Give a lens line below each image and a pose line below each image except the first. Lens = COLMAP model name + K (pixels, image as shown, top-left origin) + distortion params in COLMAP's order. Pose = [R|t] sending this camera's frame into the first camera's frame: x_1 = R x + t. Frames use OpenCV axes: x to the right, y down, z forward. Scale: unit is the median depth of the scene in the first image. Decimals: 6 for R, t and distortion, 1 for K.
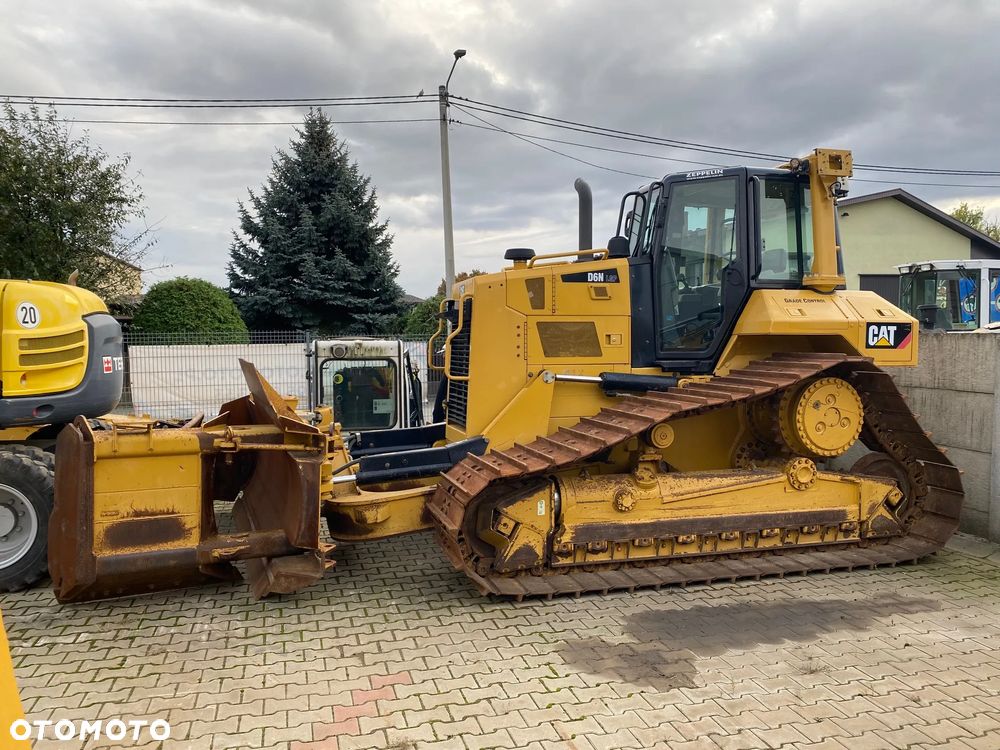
lens RADIAL K [[755.9, 0, 505.3], [0, 755.9, 371.3], [0, 0, 1]] dist [0.052232, -0.060502]
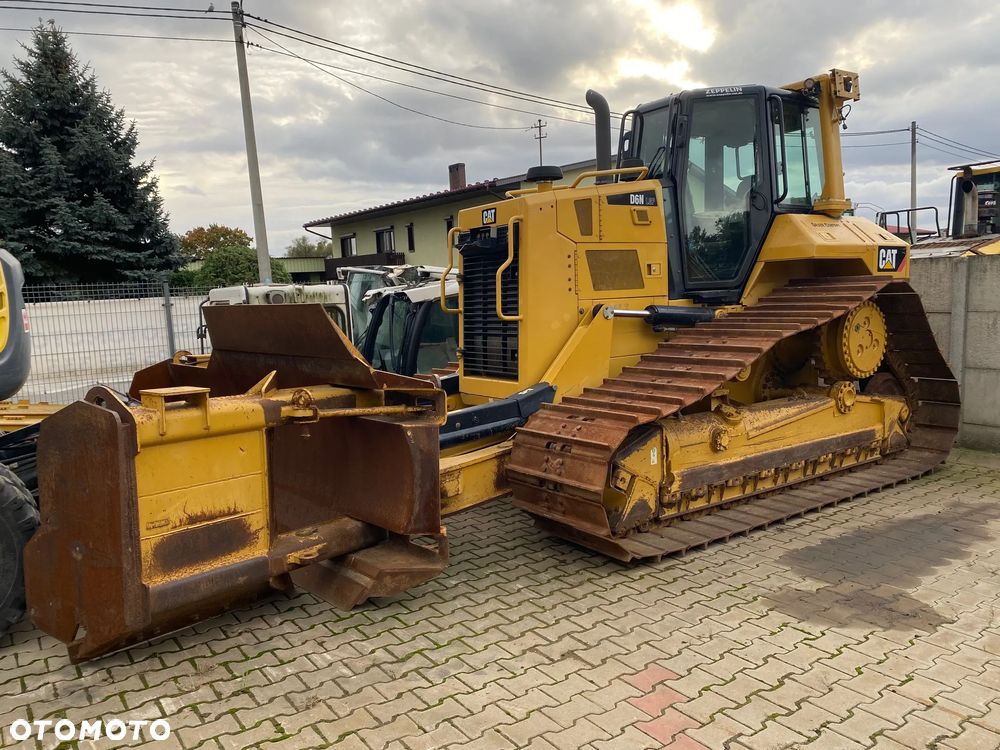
lens RADIAL K [[755.9, 0, 505.3], [0, 755.9, 371.3], [0, 0, 1]] dist [0.052232, -0.060502]
pose [[0.942883, -0.065884, 0.326543, -0.348071], [0.047877, 0.996871, 0.062890, 0.015280], [-0.329665, -0.043664, 0.943088, 0.196486]]
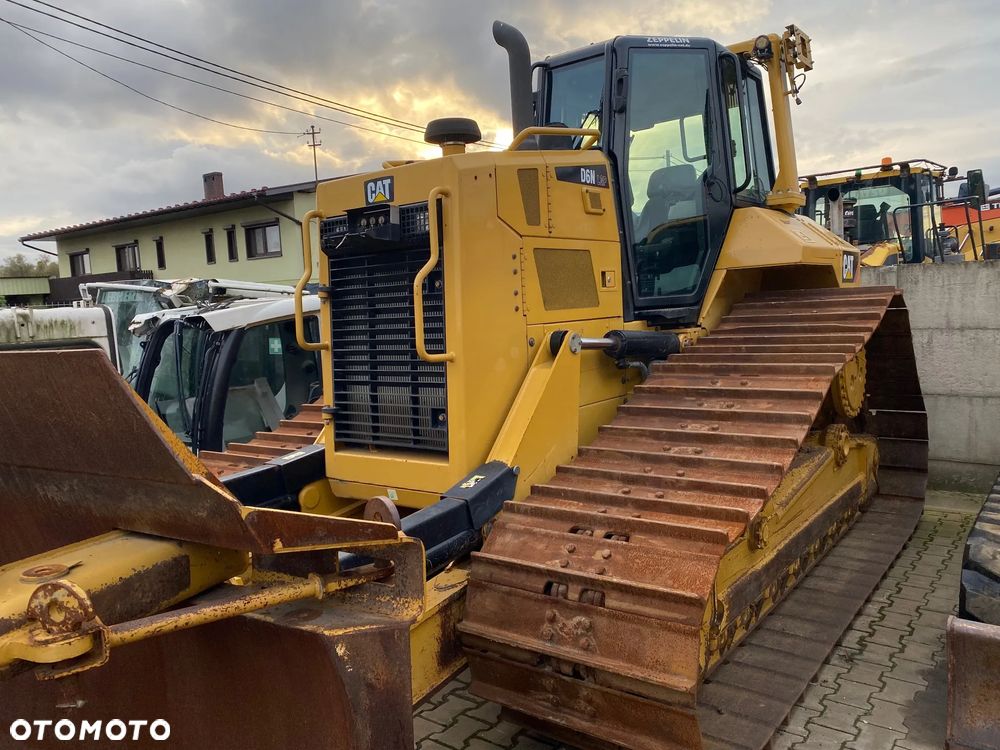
lens RADIAL K [[755.7, 0, 492.5], [0, 755.7, 368.3], [0, 0, 1]] dist [0.041713, -0.044978]
pose [[0.805232, -0.087756, 0.586430, -0.327000], [0.072411, 0.996139, 0.049638, -0.005969], [-0.588522, 0.002494, 0.808478, 0.568030]]
